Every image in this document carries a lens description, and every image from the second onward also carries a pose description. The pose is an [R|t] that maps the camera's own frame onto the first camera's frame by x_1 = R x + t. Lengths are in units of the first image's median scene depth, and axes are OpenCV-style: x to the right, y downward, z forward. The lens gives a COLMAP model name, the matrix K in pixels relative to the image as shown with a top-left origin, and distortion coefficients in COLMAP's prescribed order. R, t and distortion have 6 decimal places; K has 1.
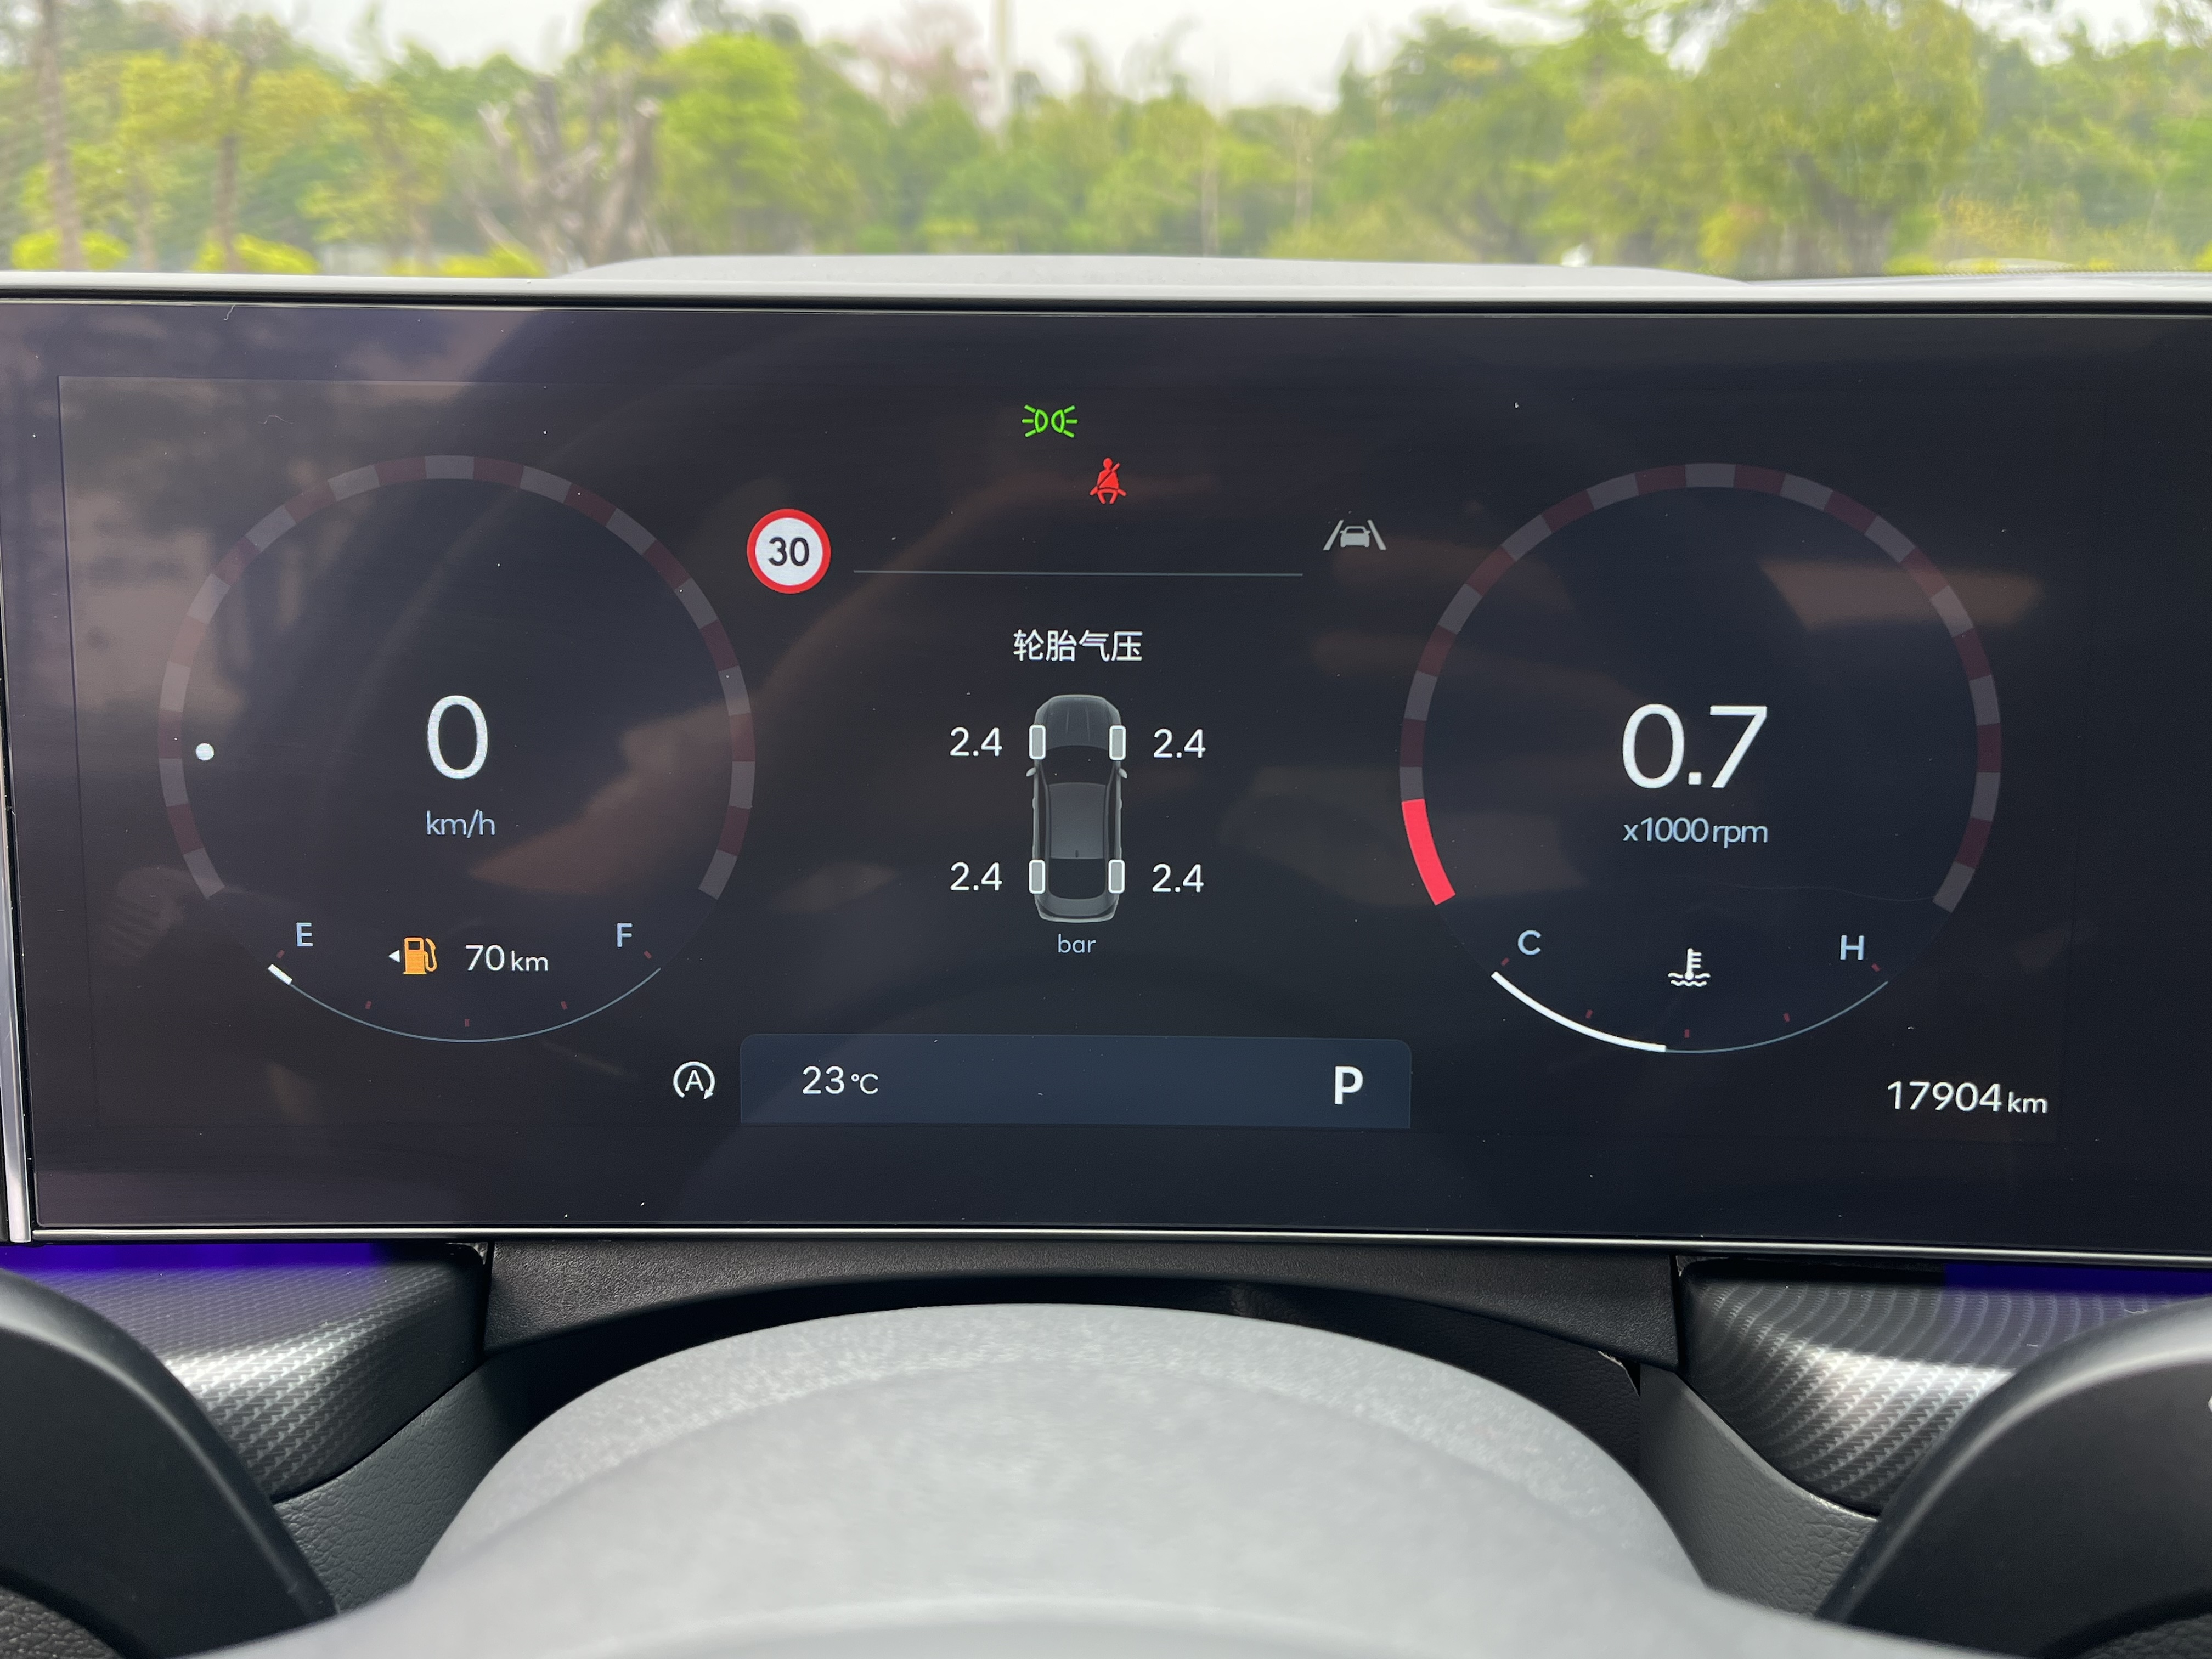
lens RADIAL K [[1892.3, 0, 1108.0], [0, 1892.3, 751.3], [0, 0, 1]] dist [0.011614, -0.005131]
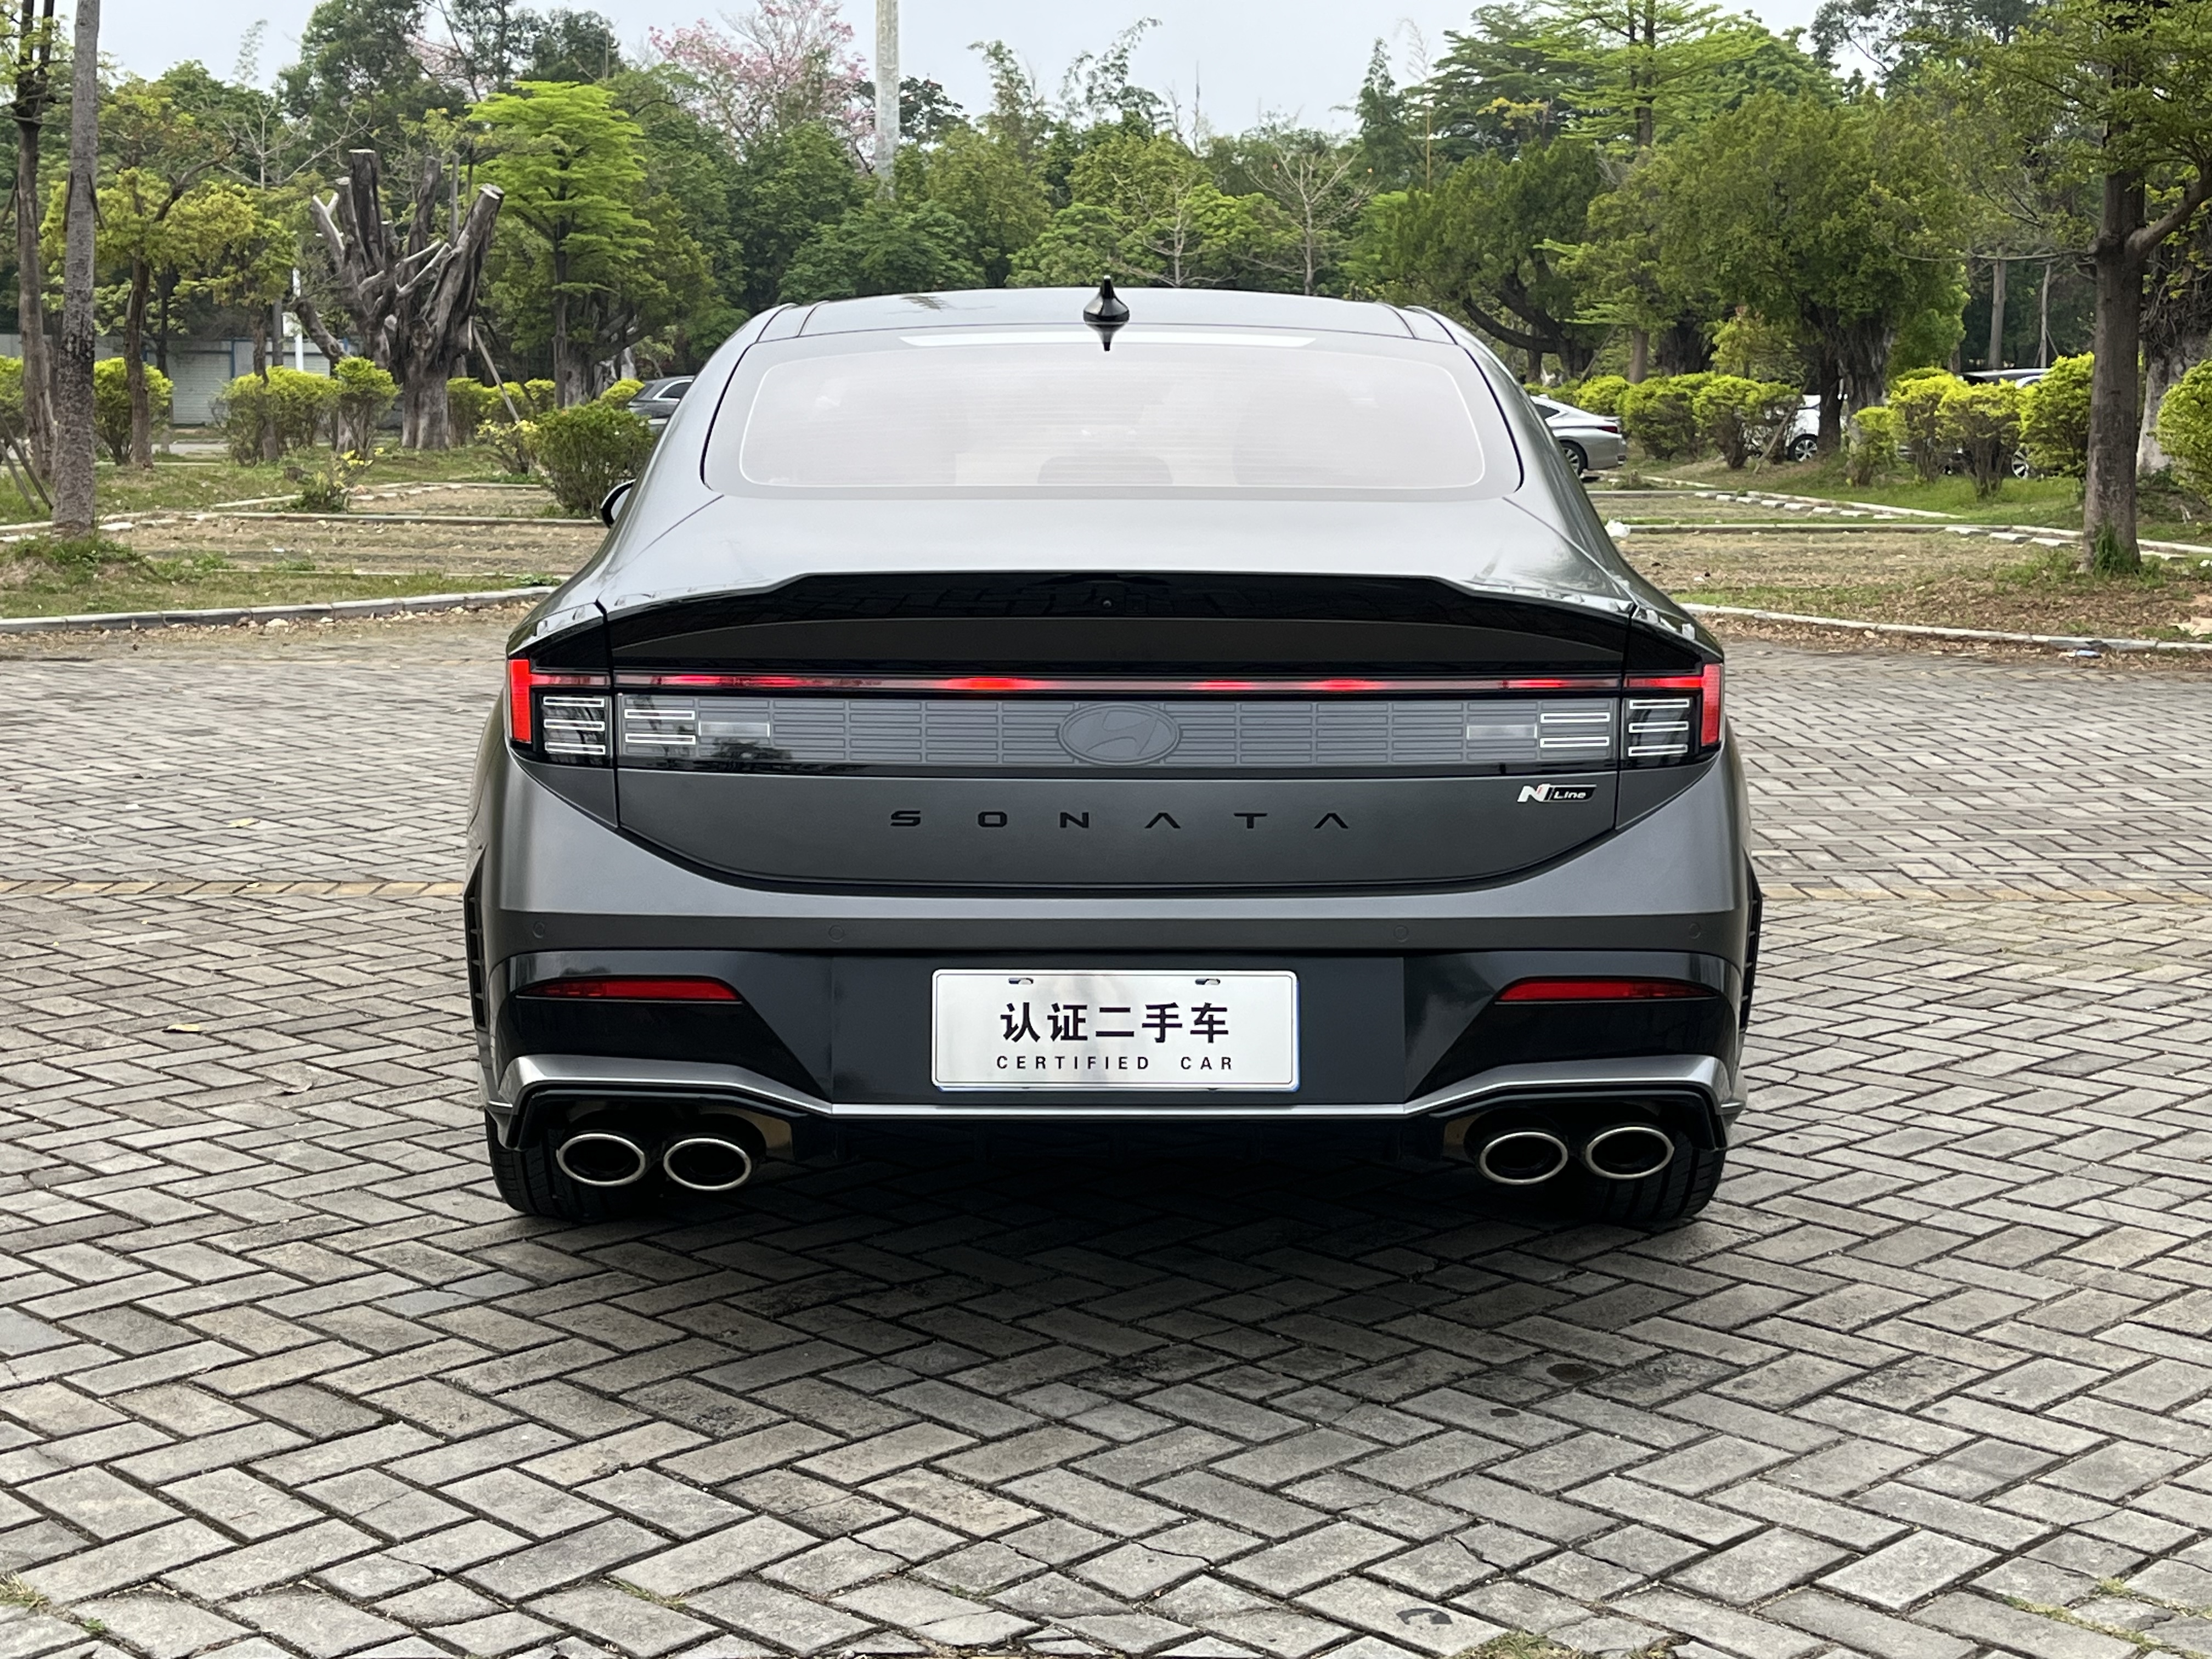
lens RADIAL K [[3064.4, 0, 1105.3], [0, 3064.4, 837.6], [0, 0, 1]] dist [0.129592, 0.000000]
pose [[0.999804, -0.001506, 0.019752, 0.002476], [0.003333, 0.995680, -0.092796, 0.027303], [-0.019527, 0.092844, 0.995489, -0.125863]]
